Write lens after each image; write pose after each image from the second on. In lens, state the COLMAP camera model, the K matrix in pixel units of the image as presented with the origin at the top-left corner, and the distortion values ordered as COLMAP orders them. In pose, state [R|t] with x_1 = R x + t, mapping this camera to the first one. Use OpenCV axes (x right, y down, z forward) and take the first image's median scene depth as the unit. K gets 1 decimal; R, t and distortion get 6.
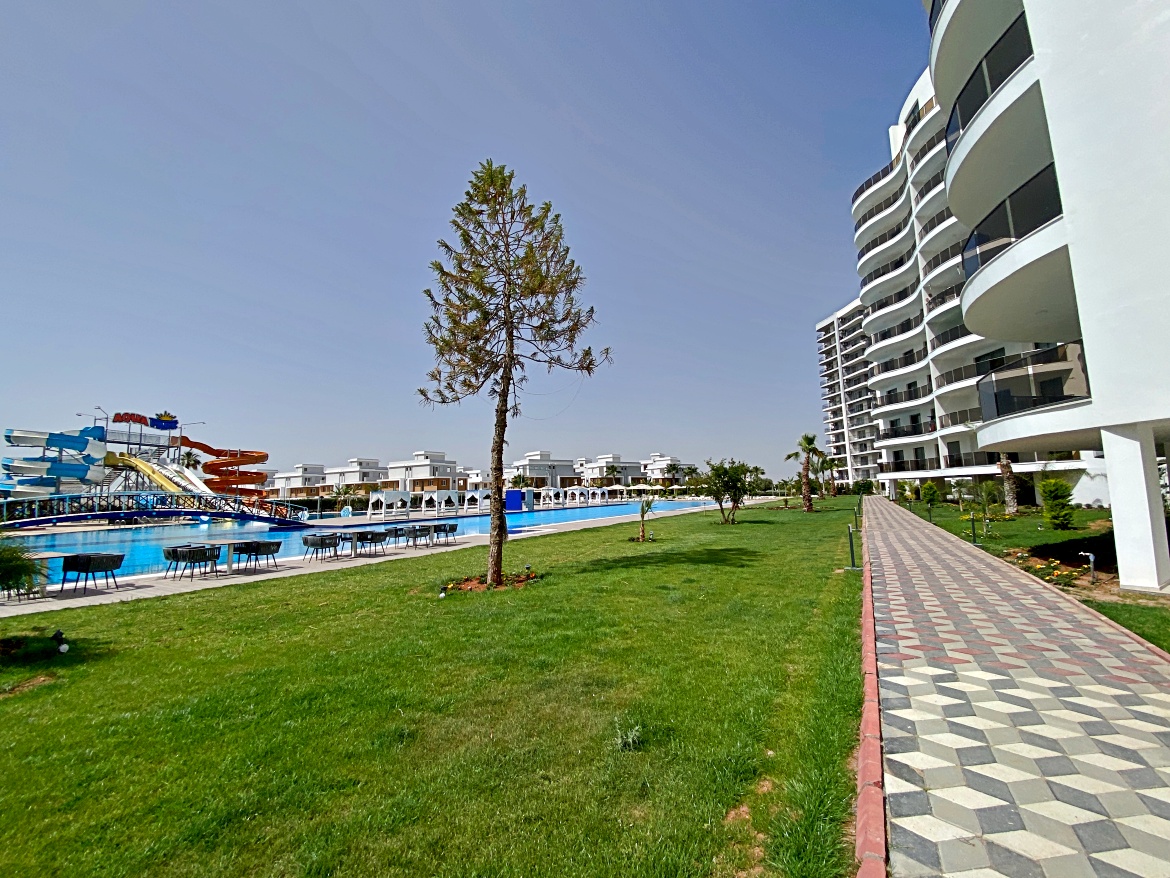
lens RADIAL K [[493.5, 0, 591.5], [0, 493.5, 432.7], [0, 0, 1]] dist [0.001844, -0.000249]
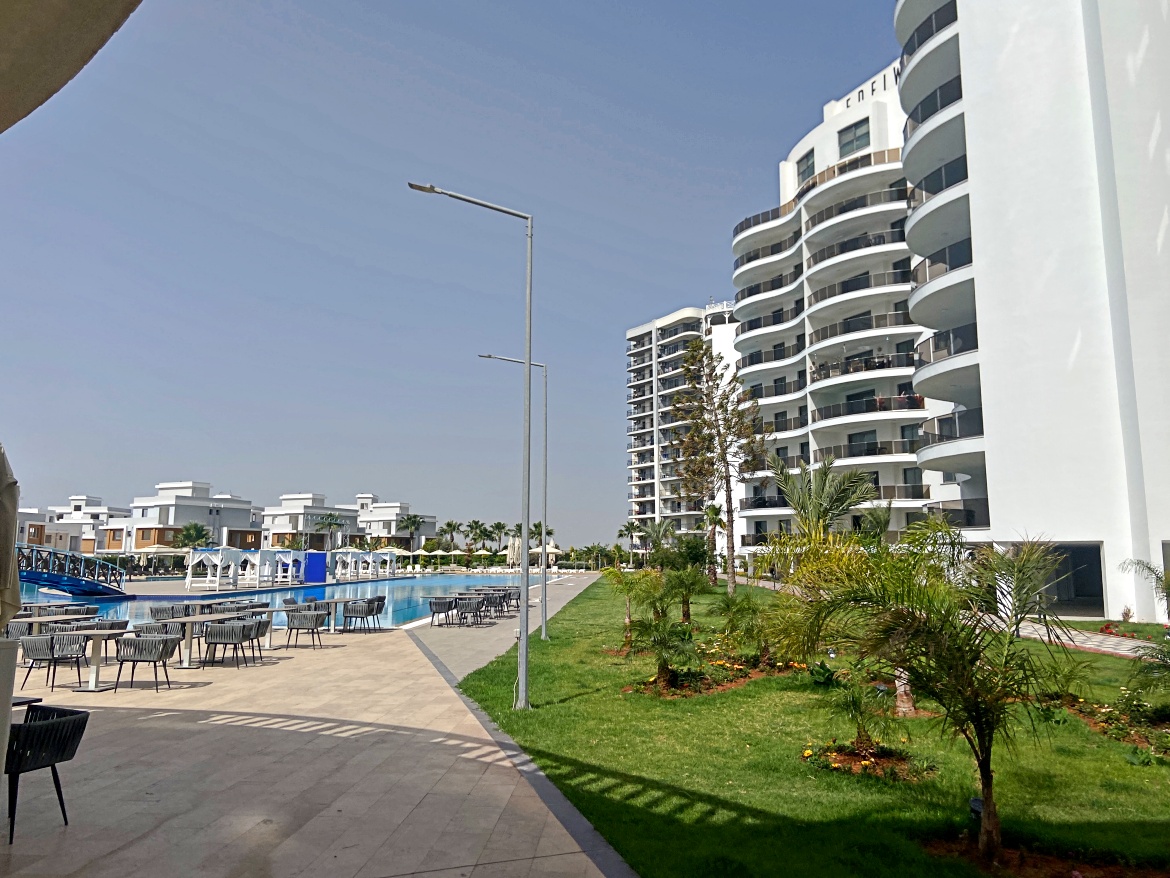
lens RADIAL K [[885.0, 0, 569.6], [0, 885.0, 414.8], [0, 0, 1]] dist [0.071618, -0.042506]
pose [[0.893058, 0.101228, 0.438408, -0.192787], [-0.082790, 0.994697, -0.061028, -0.013113], [-0.442260, 0.018206, 0.896702, -0.128857]]
